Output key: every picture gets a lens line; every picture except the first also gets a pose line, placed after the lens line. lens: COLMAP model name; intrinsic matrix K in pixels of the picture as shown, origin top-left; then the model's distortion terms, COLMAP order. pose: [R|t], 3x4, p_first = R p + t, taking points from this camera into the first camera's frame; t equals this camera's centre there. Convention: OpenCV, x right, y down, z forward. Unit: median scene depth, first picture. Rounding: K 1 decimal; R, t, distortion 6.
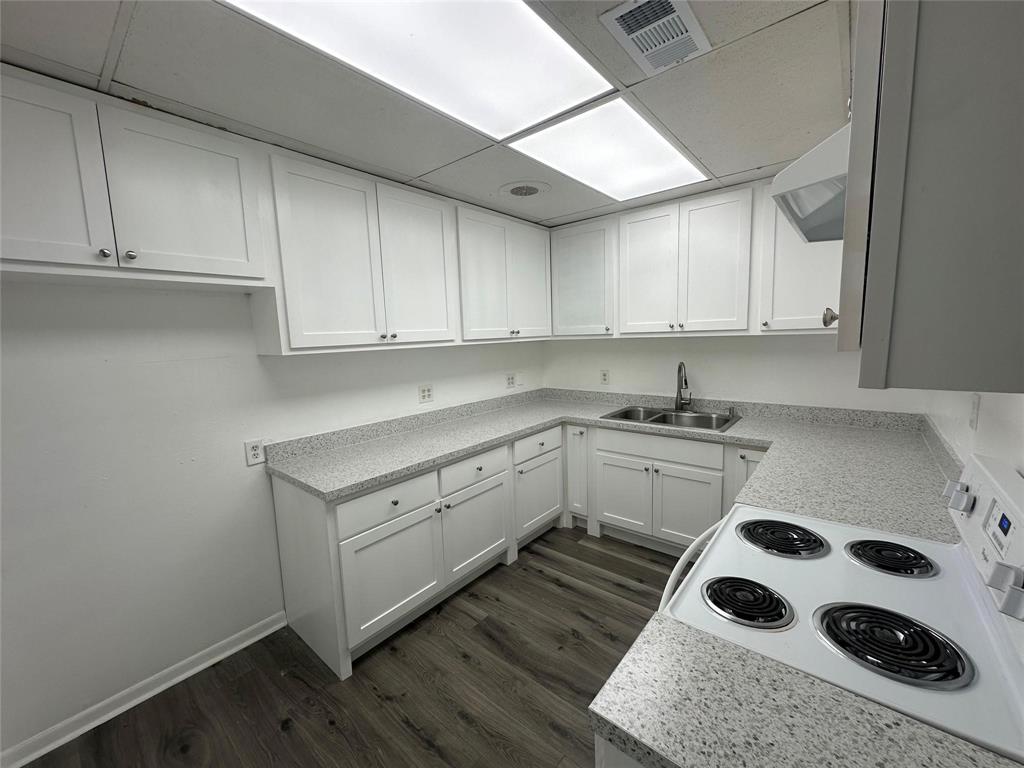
lens RADIAL K [[406.9, 0, 513.1], [0, 406.9, 383.4], [0, 0, 1]] dist [-0.003583, 0.000297]
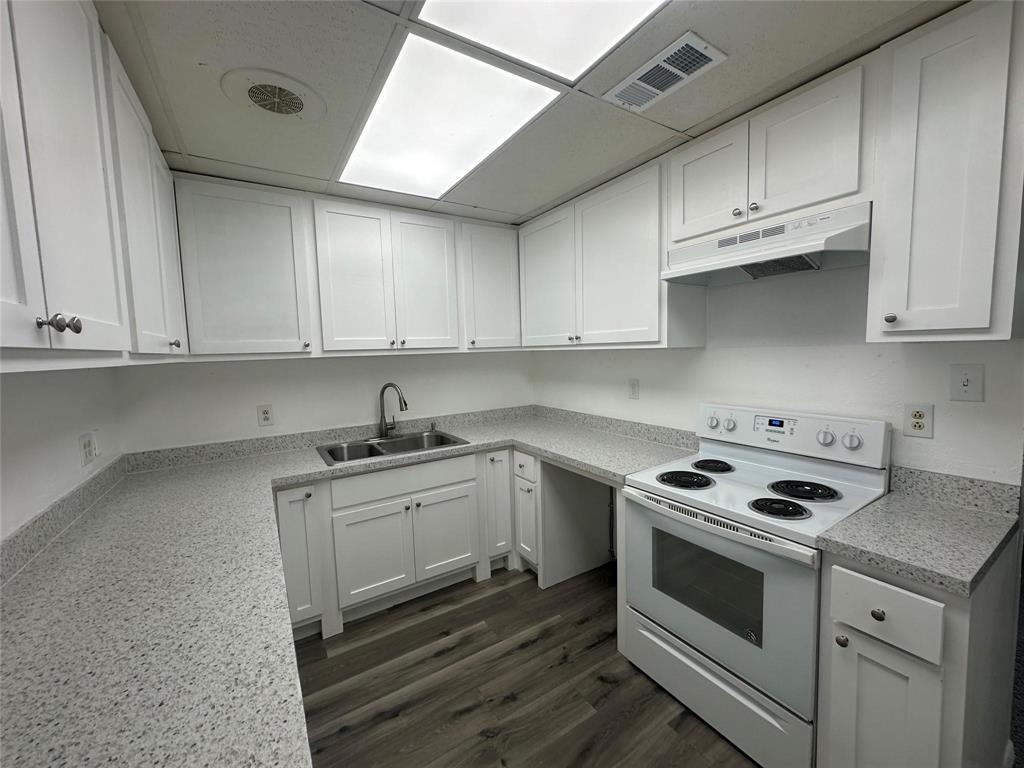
lens RADIAL K [[406.9, 0, 513.1], [0, 406.9, 383.6], [0, 0, 1]] dist [-0.003583, 0.000297]
pose [[0.306004, -0.053733, 0.950513, -0.405625], [0.136447, 0.990574, 0.012070, -0.026823], [-0.942202, 0.126001, 0.310451, 0.501313]]
